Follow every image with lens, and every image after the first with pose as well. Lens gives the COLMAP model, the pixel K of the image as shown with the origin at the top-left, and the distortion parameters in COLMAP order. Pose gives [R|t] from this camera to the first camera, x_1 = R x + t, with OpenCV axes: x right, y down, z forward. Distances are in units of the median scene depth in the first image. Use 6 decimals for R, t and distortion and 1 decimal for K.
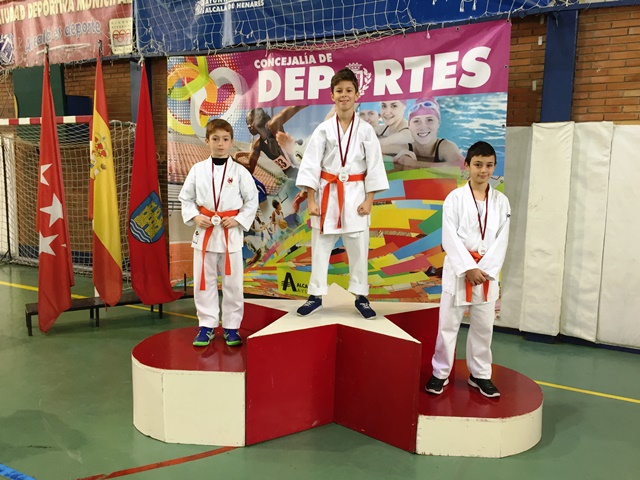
lens RADIAL K [[540.5, 0, 318.2], [0, 540.5, 238.0], [0, 0, 1]] dist [0.097447, -0.139040]
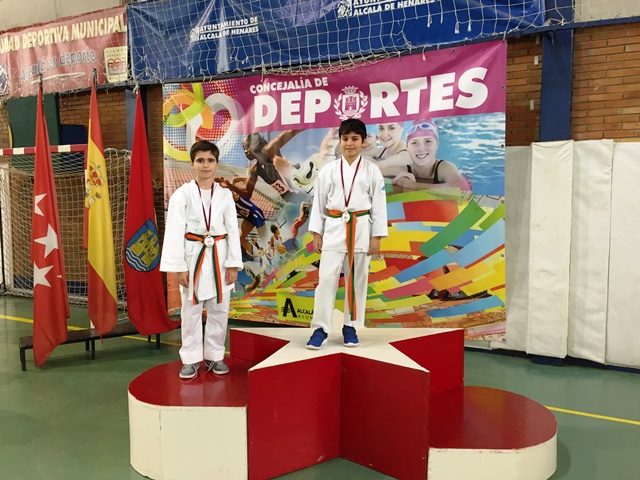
lens RADIAL K [[540.5, 0, 318.3], [0, 540.5, 238.8], [0, 0, 1]] dist [0.097447, -0.139040]
pose [[0.999742, -0.022084, 0.005267, -0.003774], [0.022273, 0.998992, -0.038979, -0.004883], [-0.004401, 0.039086, 0.999226, 0.016655]]
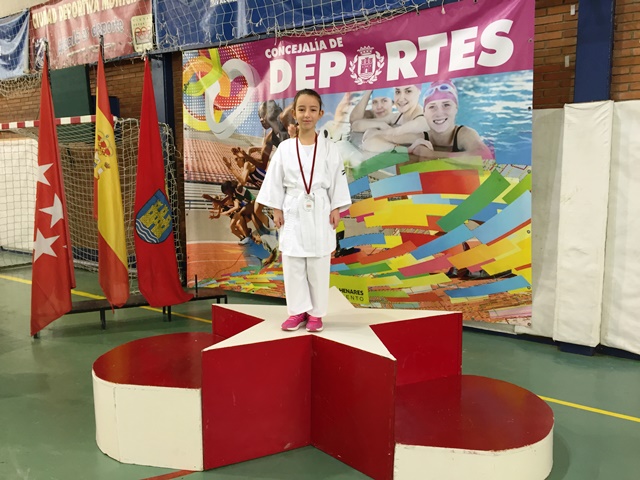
lens RADIAL K [[540.5, 0, 318.8], [0, 540.5, 237.1], [0, 0, 1]] dist [0.097447, -0.139040]
pose [[0.992883, -0.008077, -0.118823, 0.096701], [0.008599, 0.999955, 0.003887, -0.003349], [0.118786, -0.004881, 0.992908, 0.074772]]
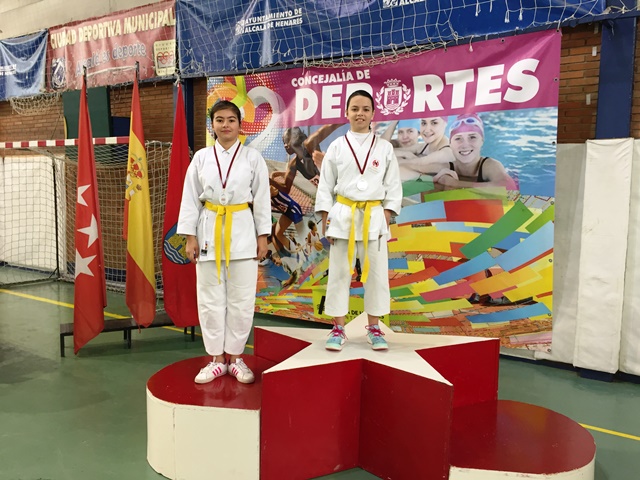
lens RADIAL K [[540.5, 0, 318.6], [0, 540.5, 238.4], [0, 0, 1]] dist [0.097447, -0.139040]
pose [[0.995506, 0.007622, -0.094394, 0.029598], [-0.010379, 0.999533, -0.028756, -0.012187], [0.094130, 0.029607, 0.995120, 0.042279]]
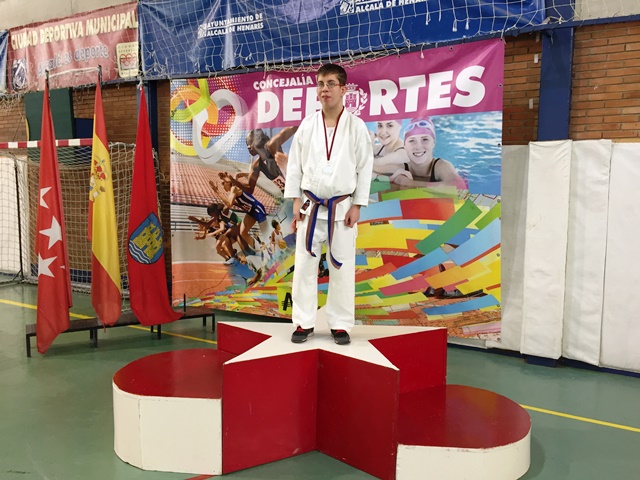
lens RADIAL K [[540.5, 0, 318.7], [0, 540.5, 238.7], [0, 0, 1]] dist [0.097447, -0.139040]
pose [[0.999185, -0.005030, -0.040046, 0.047888], [0.003998, 0.999659, -0.025805, -0.010589], [0.040162, 0.025623, 0.998865, 0.005547]]
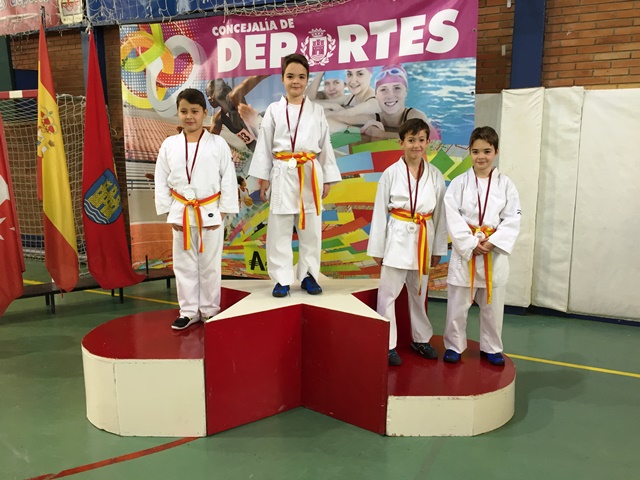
lens RADIAL K [[540.5, 0, 317.8], [0, 540.5, 238.0], [0, 0, 1]] dist [0.097447, -0.139040]
pose [[0.998613, -0.027344, 0.044986, 0.014603], [0.025443, 0.998781, 0.042297, 0.002486], [-0.046088, -0.041093, 0.998092, 0.036666]]
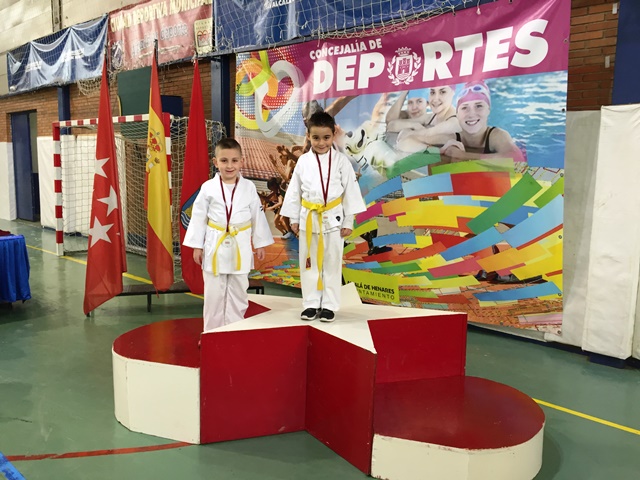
lens RADIAL K [[540.5, 0, 320.7], [0, 540.5, 237.6], [0, 0, 1]] dist [0.097447, -0.139040]
pose [[0.966719, 0.031378, -0.253910, 0.181126], [-0.030039, 0.999507, 0.009148, -0.001354], [0.254072, -0.001217, 0.967184, 0.064637]]
